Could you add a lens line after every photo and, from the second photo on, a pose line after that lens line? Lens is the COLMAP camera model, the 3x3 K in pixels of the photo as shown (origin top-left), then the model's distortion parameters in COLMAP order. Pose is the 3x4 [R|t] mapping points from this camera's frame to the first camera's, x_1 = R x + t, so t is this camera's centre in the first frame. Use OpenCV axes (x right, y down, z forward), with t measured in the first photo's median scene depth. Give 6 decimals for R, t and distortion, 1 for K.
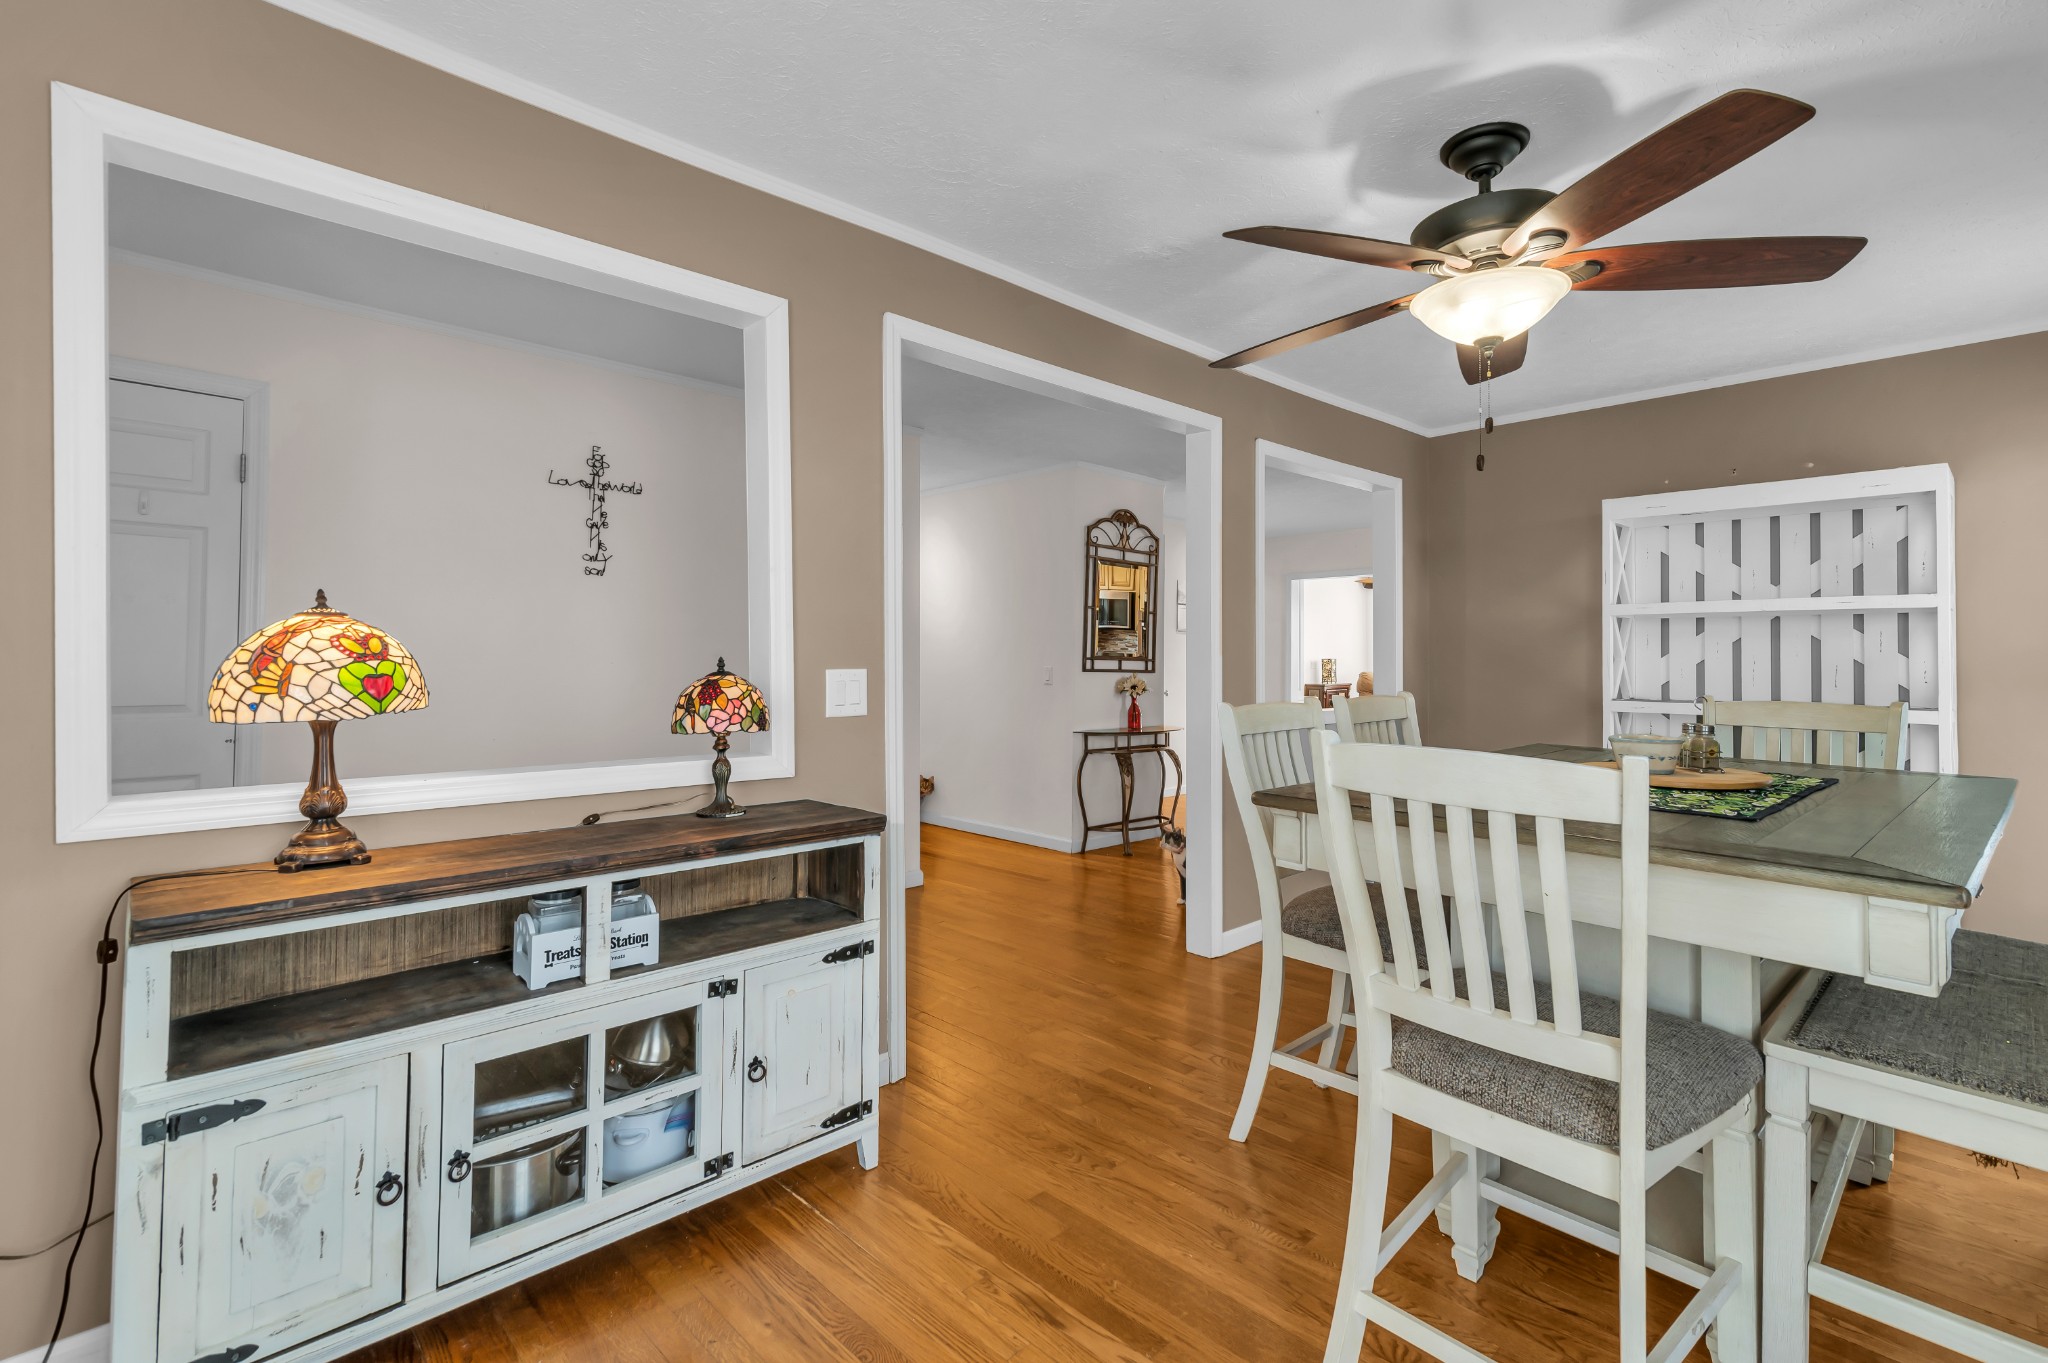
lens RADIAL K [[937.5, 0, 1033.8], [0, 937.5, 651.3], [0, 0, 1]] dist [0.010944, -0.000732]
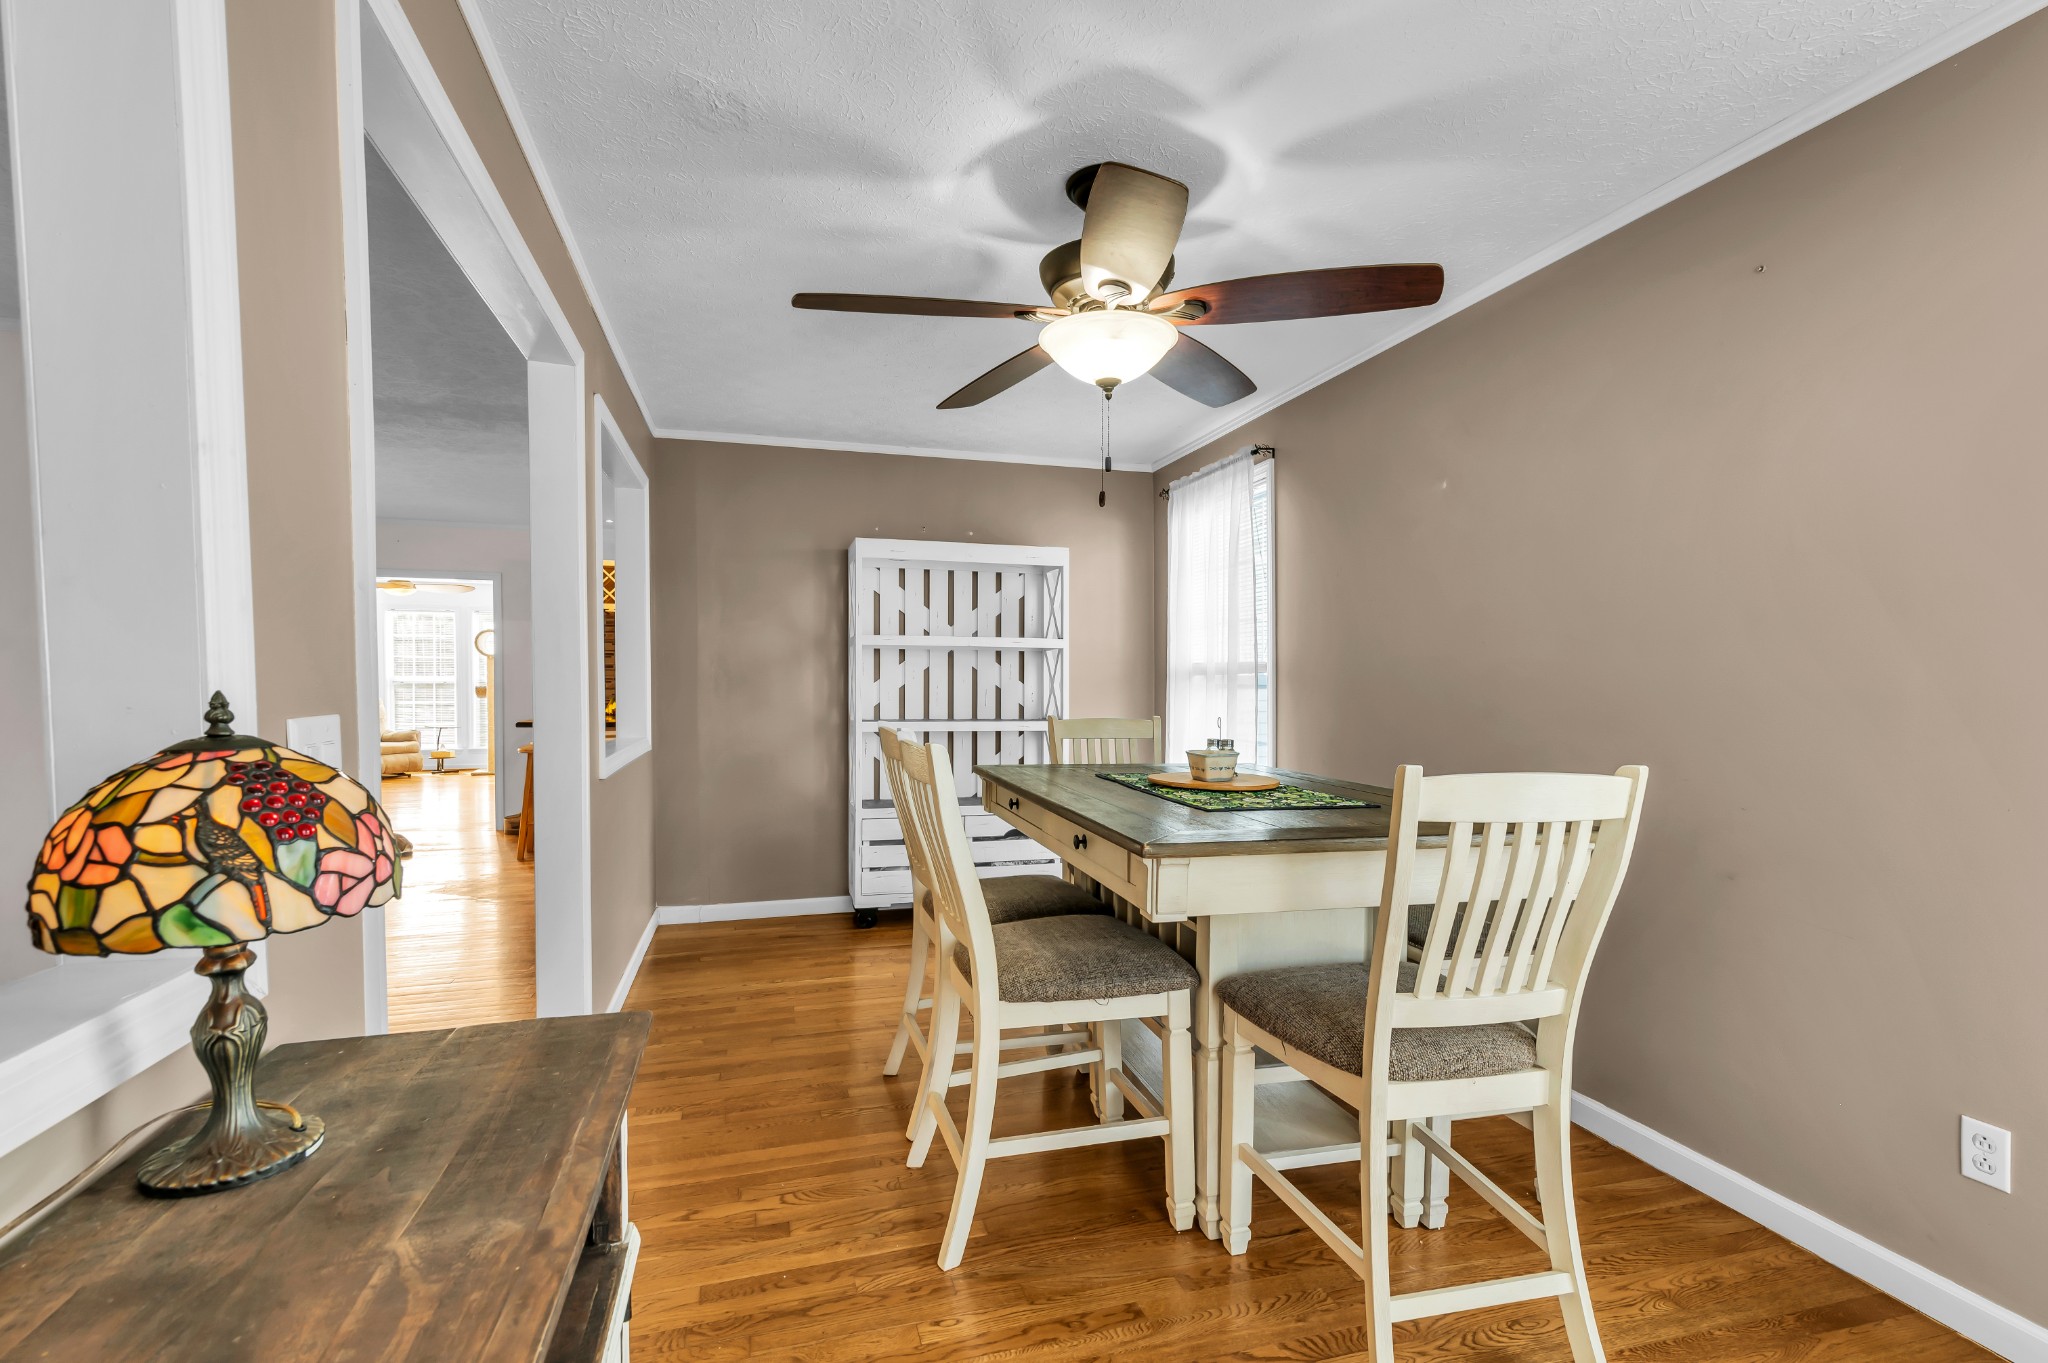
lens RADIAL K [[934.7, 0, 1020.3], [0, 934.7, 717.7], [0, 0, 1]] dist [0.016828, -0.000089]
pose [[0.469795, -0.032368, 0.882182, -0.291513], [-0.010390, 0.999056, 0.042189, -0.001140], [-0.882715, -0.028986, 0.469015, 0.351688]]
